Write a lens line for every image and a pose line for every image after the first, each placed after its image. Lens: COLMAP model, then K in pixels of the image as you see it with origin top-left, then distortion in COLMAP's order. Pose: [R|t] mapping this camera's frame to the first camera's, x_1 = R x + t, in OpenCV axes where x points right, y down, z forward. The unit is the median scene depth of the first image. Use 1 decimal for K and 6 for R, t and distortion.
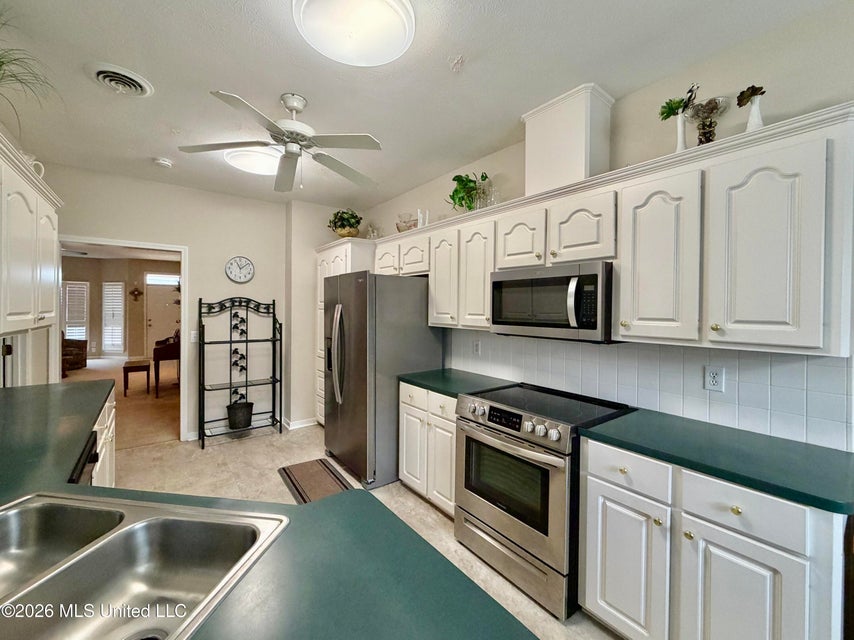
lens RADIAL K [[338.1, 0, 419.0], [0, 338.1, 318.6], [0, 0, 1]] dist [-0.000893, -0.002691]
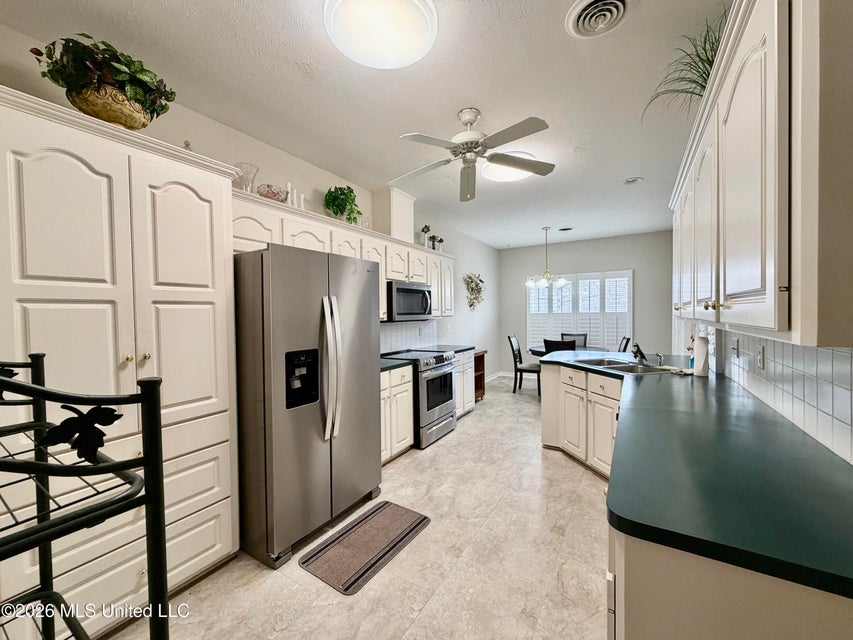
lens RADIAL K [[337.7, 0, 418.5], [0, 337.7, 318.6], [0, 0, 1]] dist [-0.000893, -0.002691]
pose [[-0.332010, -0.030430, 0.942785, -1.262740], [0.020052, 0.999026, 0.039307, -0.026332], [-0.943063, 0.031955, -0.331076, 1.409913]]
